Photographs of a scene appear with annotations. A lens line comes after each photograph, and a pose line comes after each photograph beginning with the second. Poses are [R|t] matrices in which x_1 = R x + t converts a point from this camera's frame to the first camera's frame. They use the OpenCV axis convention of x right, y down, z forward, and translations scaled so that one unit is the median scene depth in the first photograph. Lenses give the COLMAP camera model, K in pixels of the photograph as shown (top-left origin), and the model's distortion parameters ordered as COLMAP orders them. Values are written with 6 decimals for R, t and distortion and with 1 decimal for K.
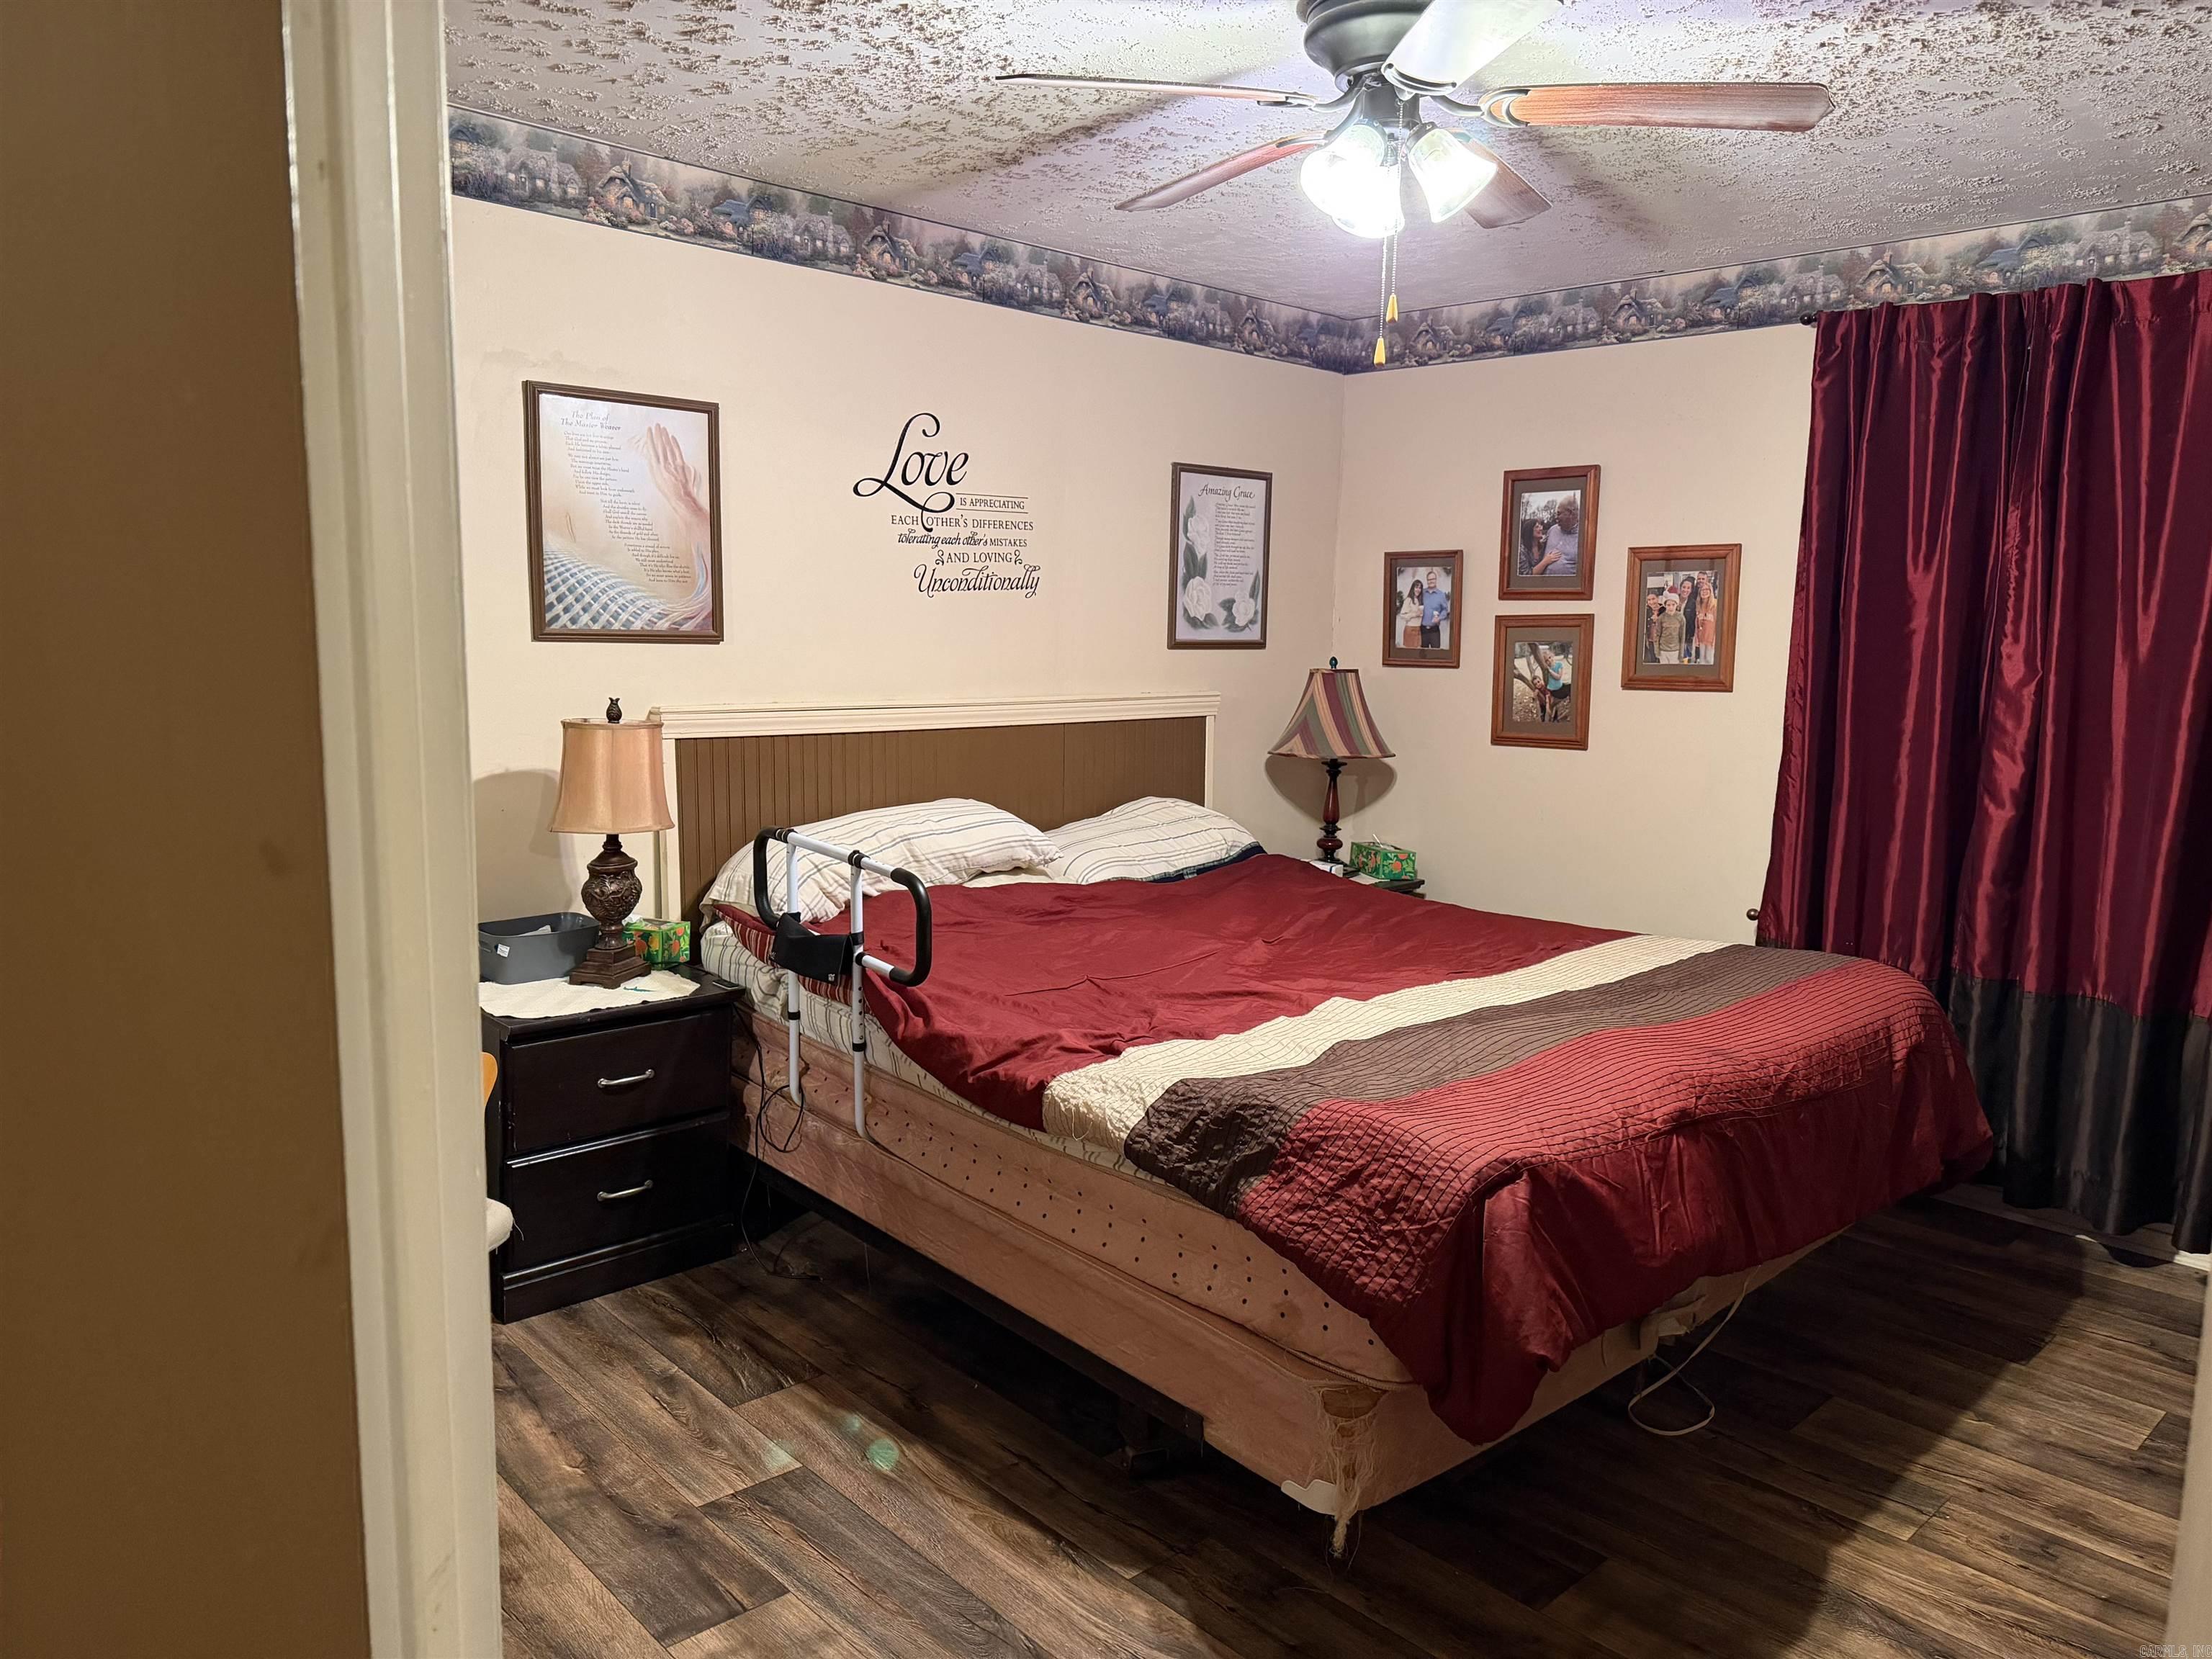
lens RADIAL K [[1555.4, 0, 1096.6], [0, 1555.4, 852.9], [0, 0, 1]] dist [0.074229, -0.097061]
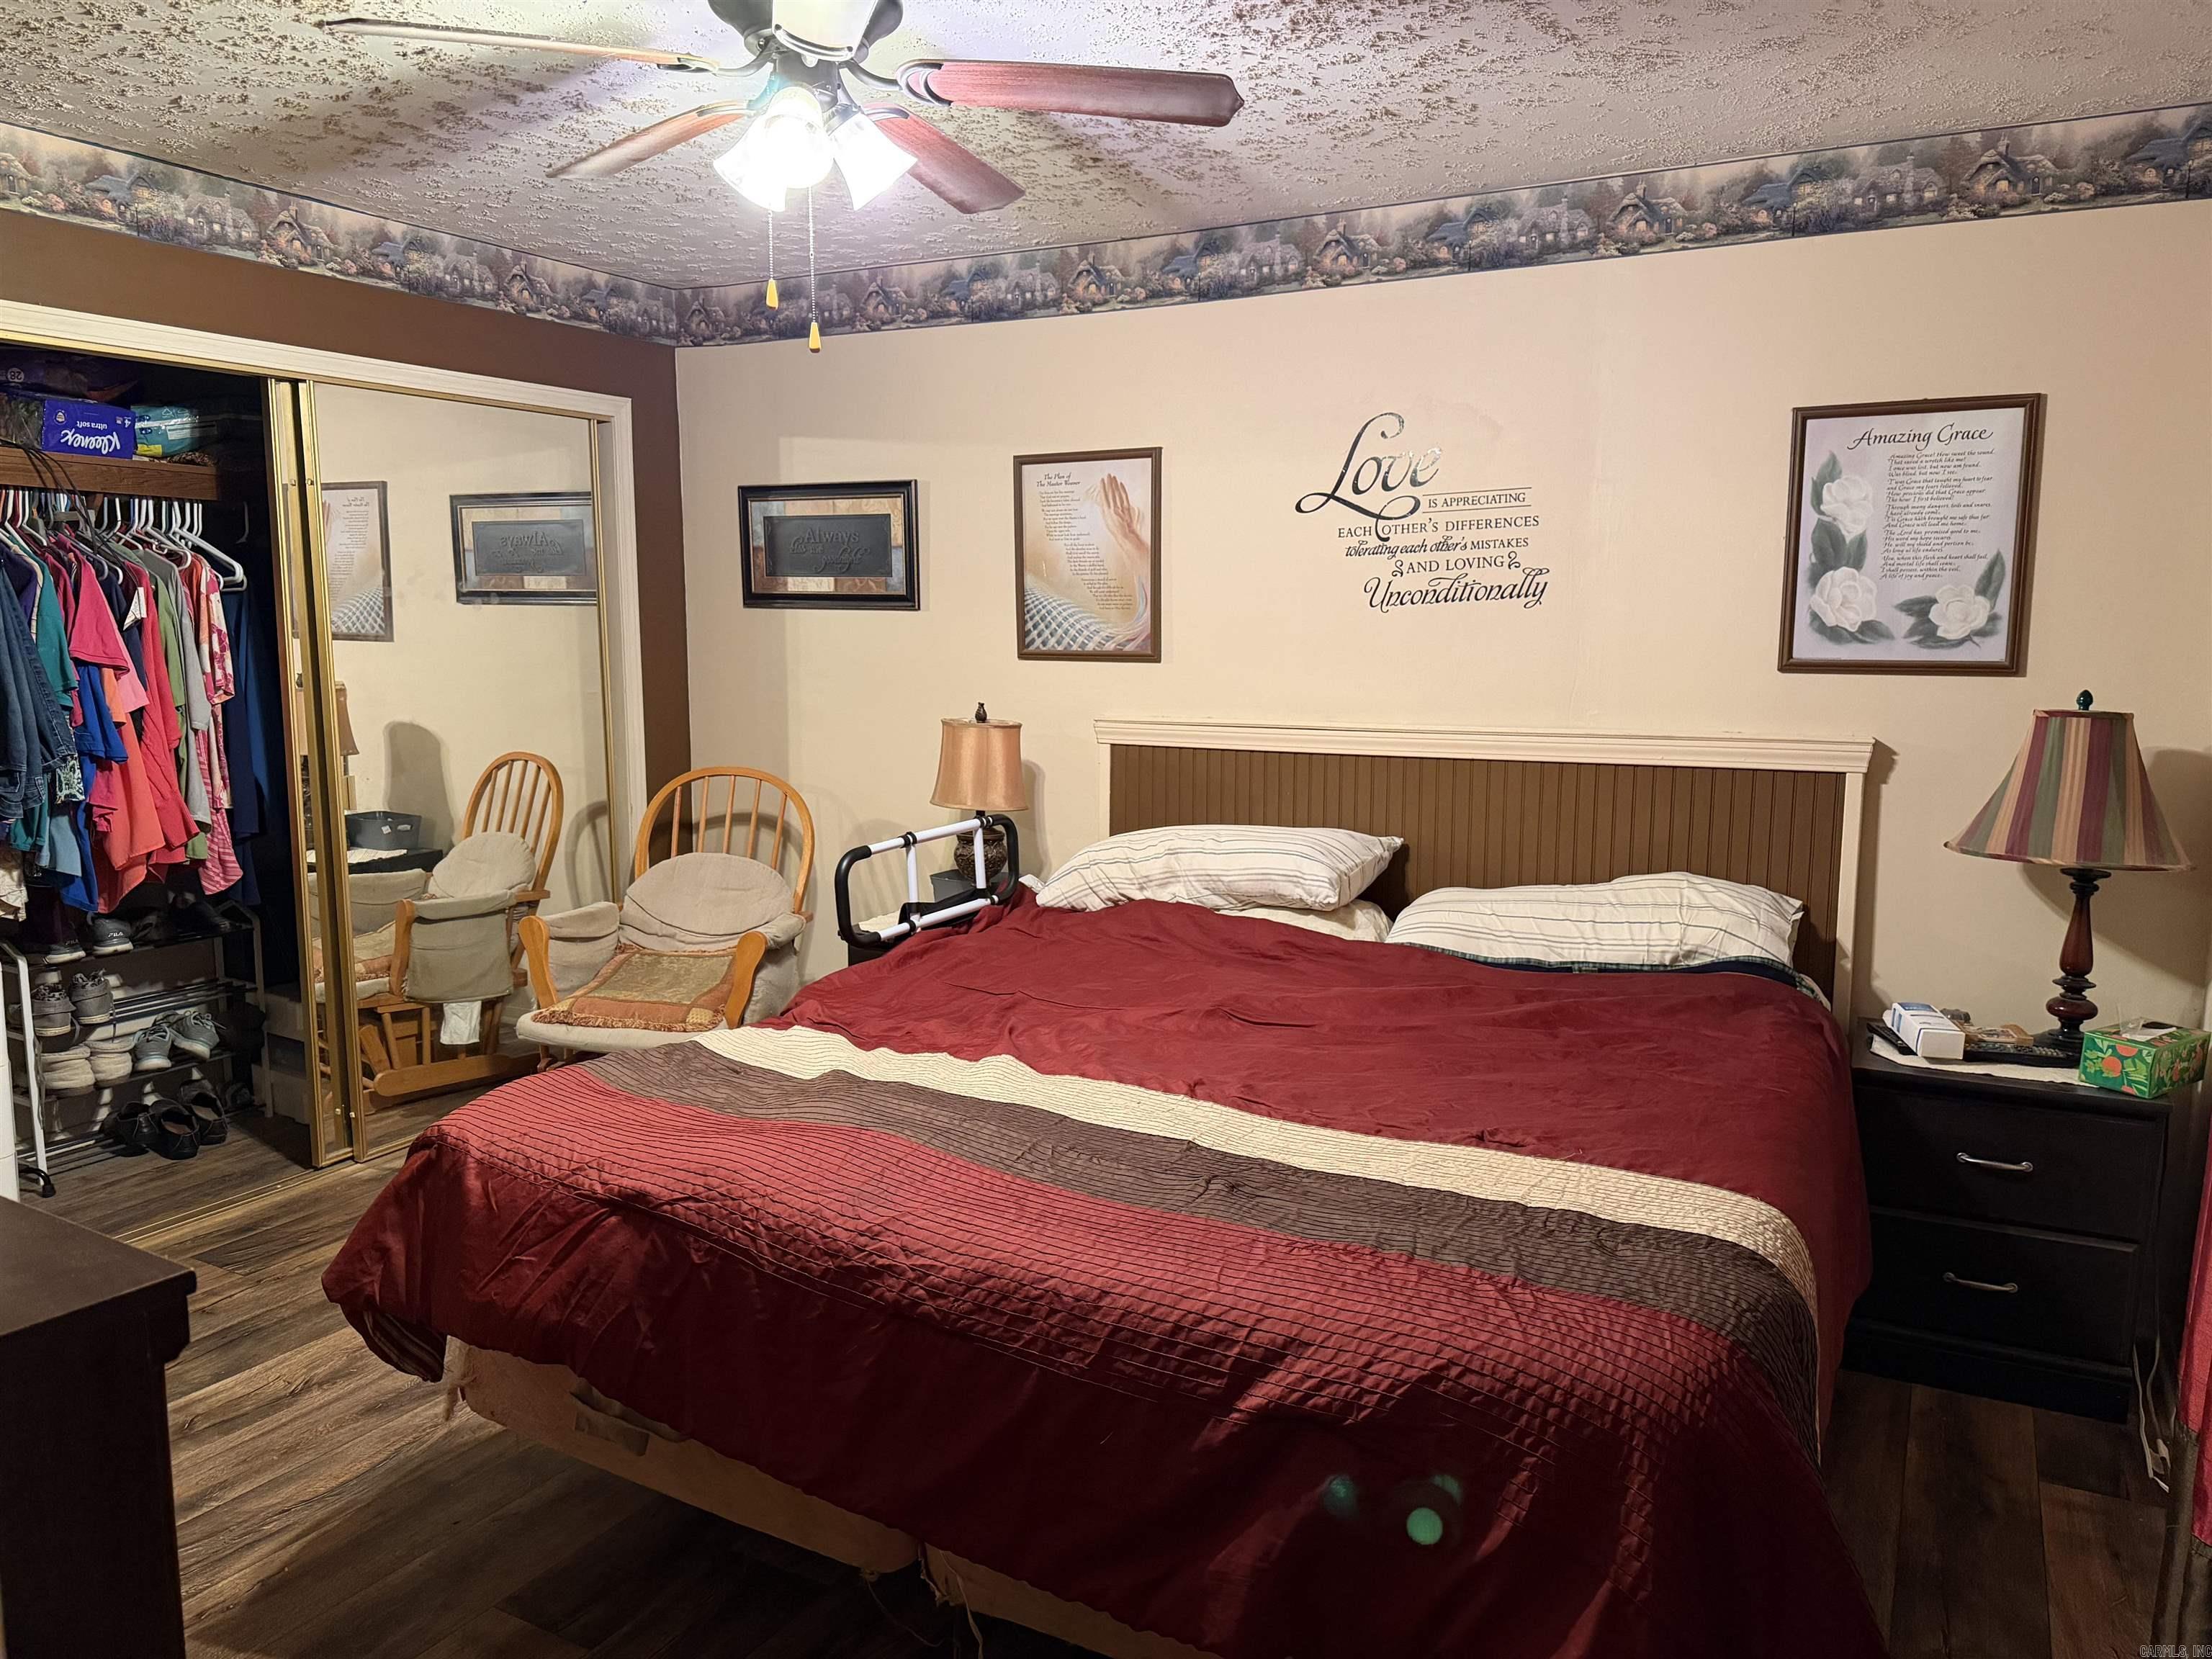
lens RADIAL K [[1555.4, 0, 1097.1], [0, 1555.4, 831.5], [0, 0, 1]] dist [0.074229, -0.097061]
pose [[0.307072, 0.091244, -0.947302, 0.723919], [-0.145324, 0.988215, 0.048077, -0.056955], [0.940525, 0.122903, 0.316714, 0.569882]]
